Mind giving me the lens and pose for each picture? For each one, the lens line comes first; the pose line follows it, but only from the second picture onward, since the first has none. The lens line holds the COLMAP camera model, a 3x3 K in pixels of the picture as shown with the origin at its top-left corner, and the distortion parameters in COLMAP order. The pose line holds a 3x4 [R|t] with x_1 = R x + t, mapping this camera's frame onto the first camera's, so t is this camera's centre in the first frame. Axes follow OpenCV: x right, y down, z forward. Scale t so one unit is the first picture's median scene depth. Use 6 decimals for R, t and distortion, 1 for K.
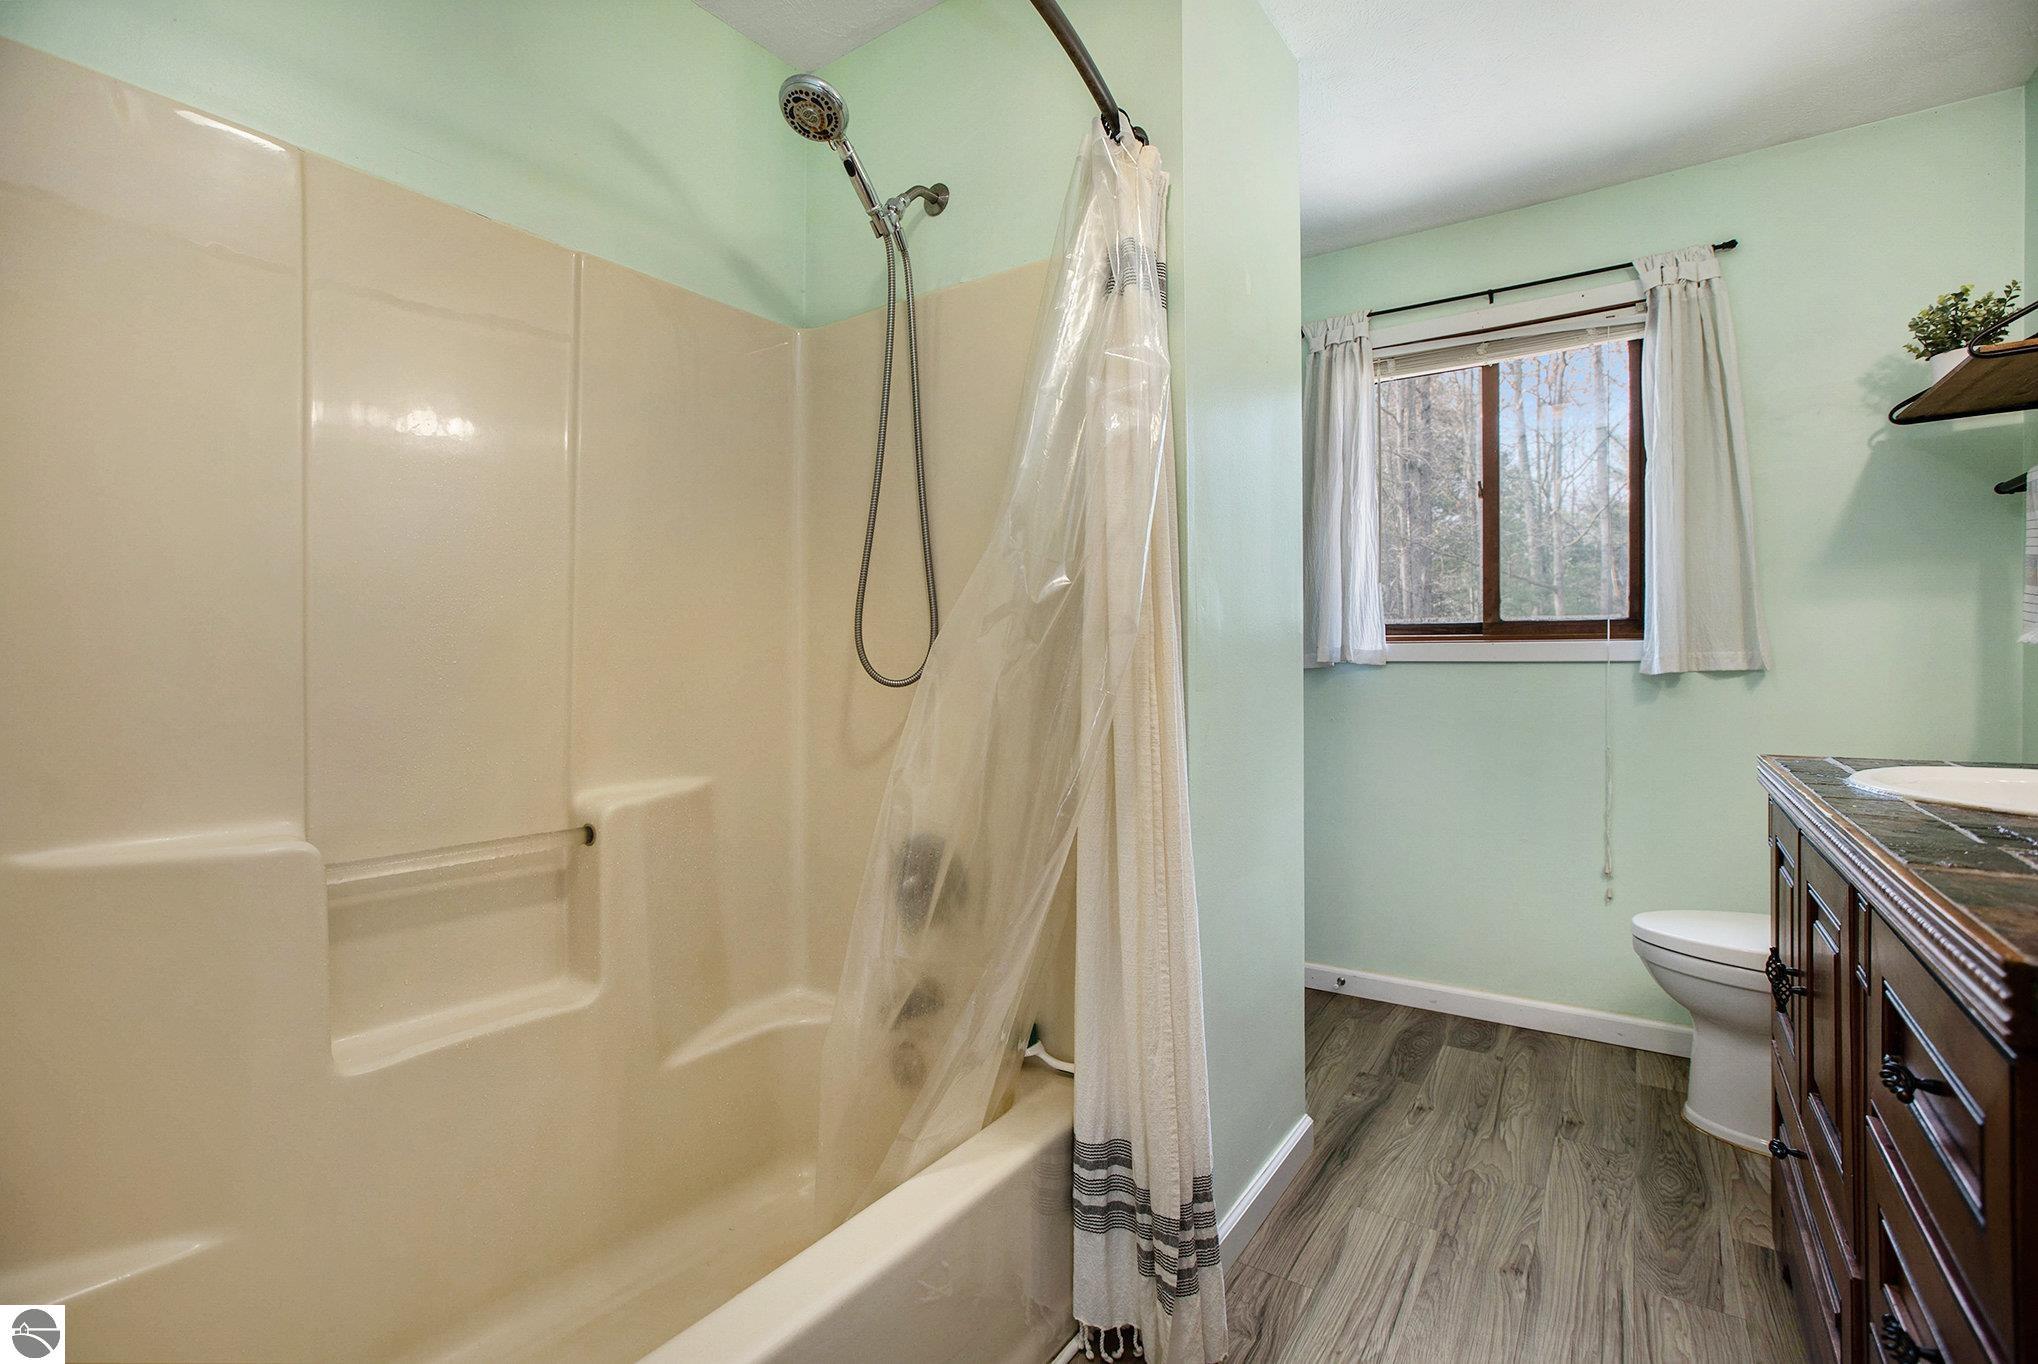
lens RADIAL K [[924.1, 0, 1019.6], [0, 924.1, 655.0], [0, 0, 1]] dist [-0.031115, 0.000003]
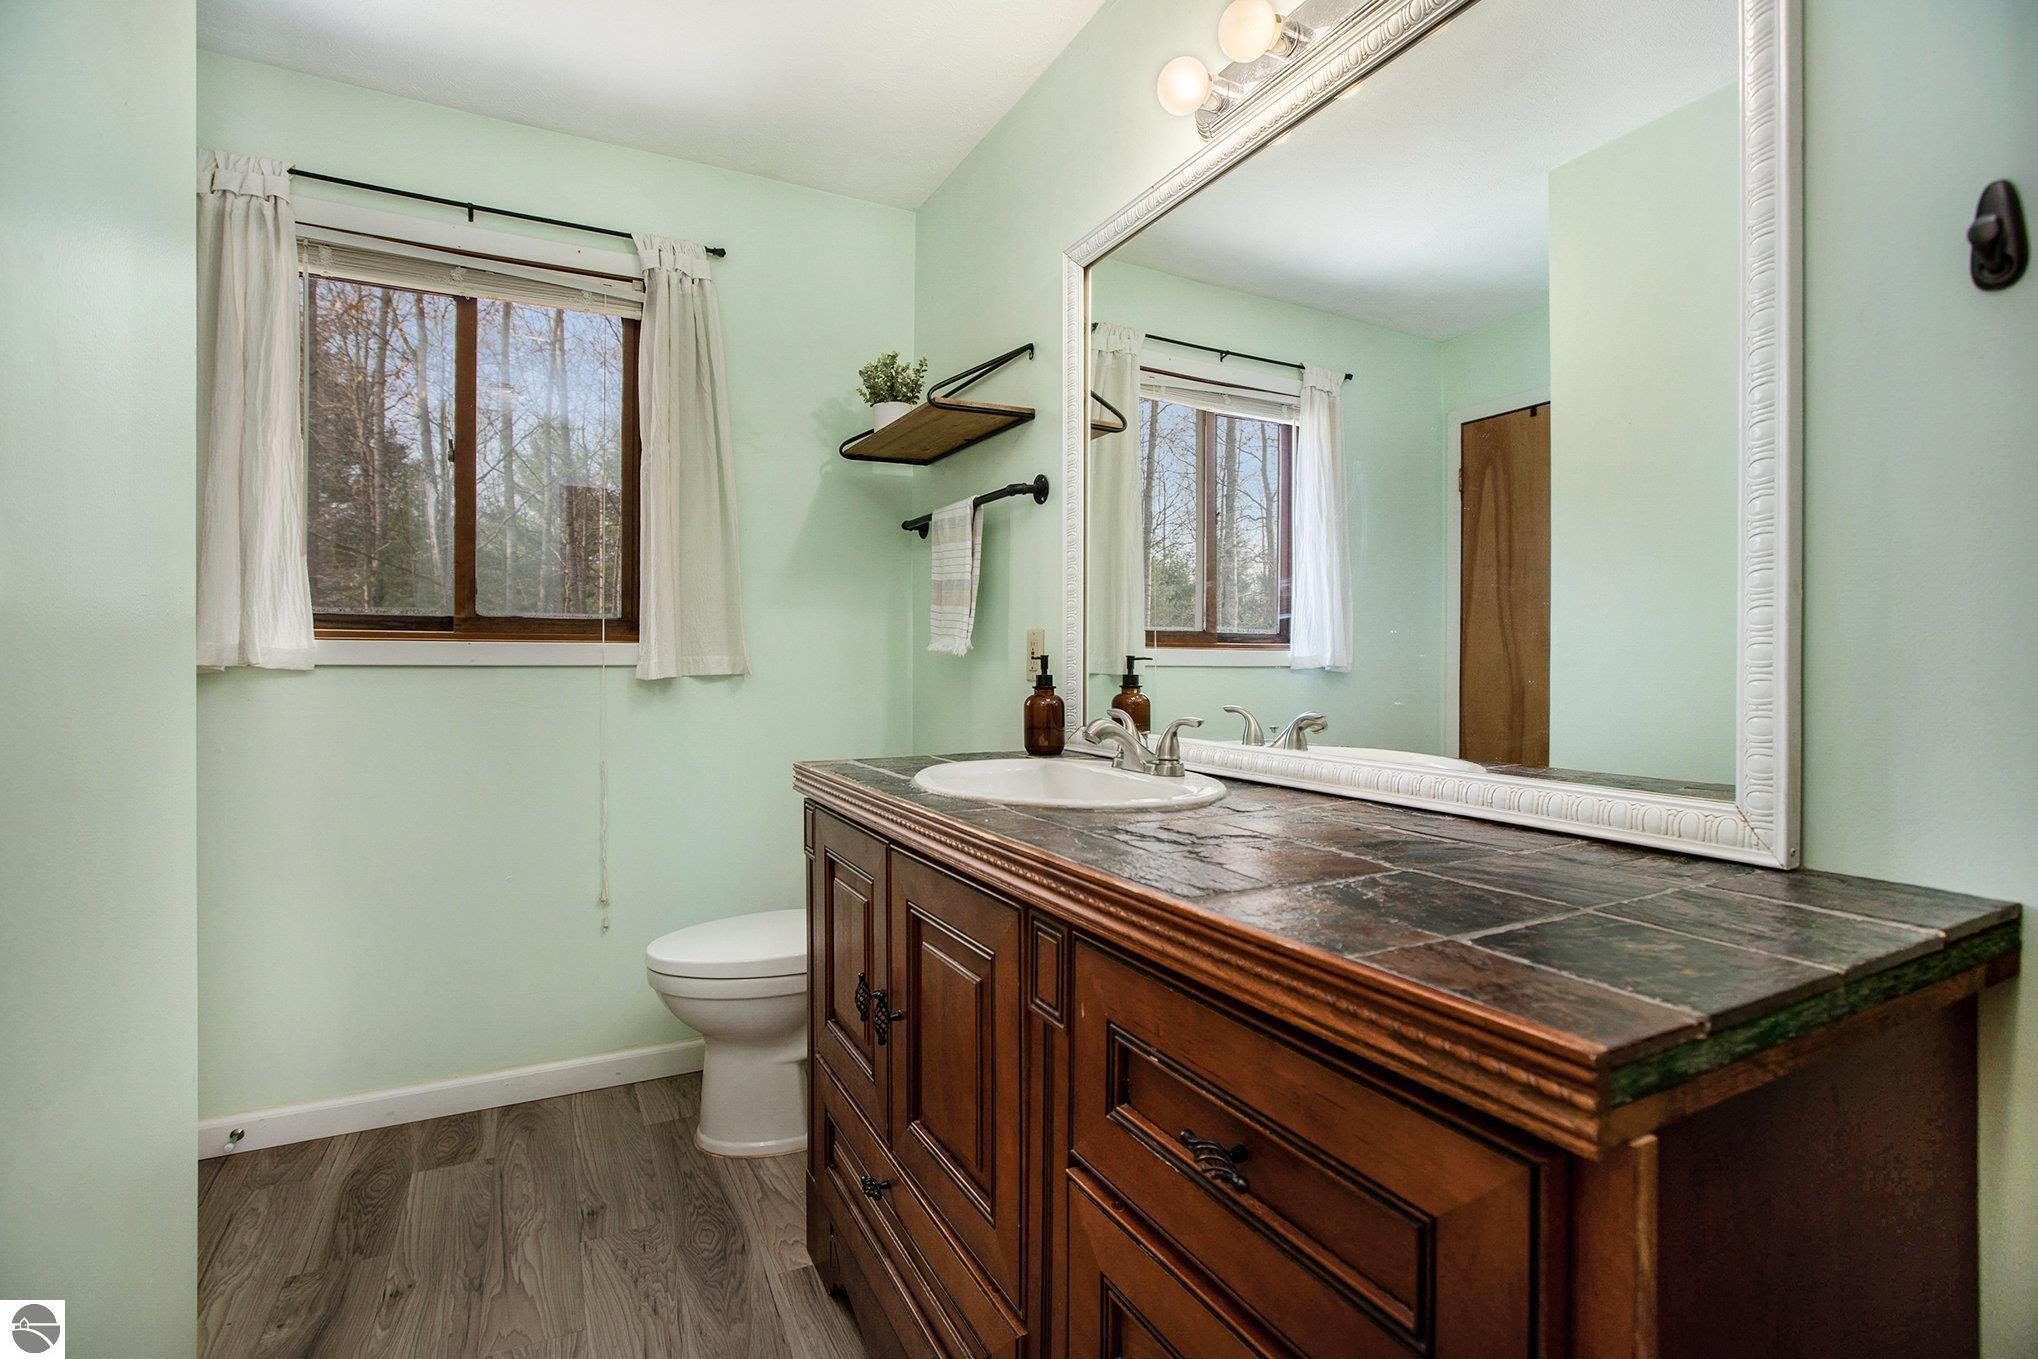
lens RADIAL K [[938.4, 0, 1014.5], [0, 938.4, 665.4], [0, 0, 1]] dist [-0.023327, 0.011479]
pose [[0.485470, -0.000058, 0.874253, 0.035760], [-0.009105, 0.999945, 0.005123, -0.001140], [-0.874206, -0.010447, 0.485443, 0.200695]]
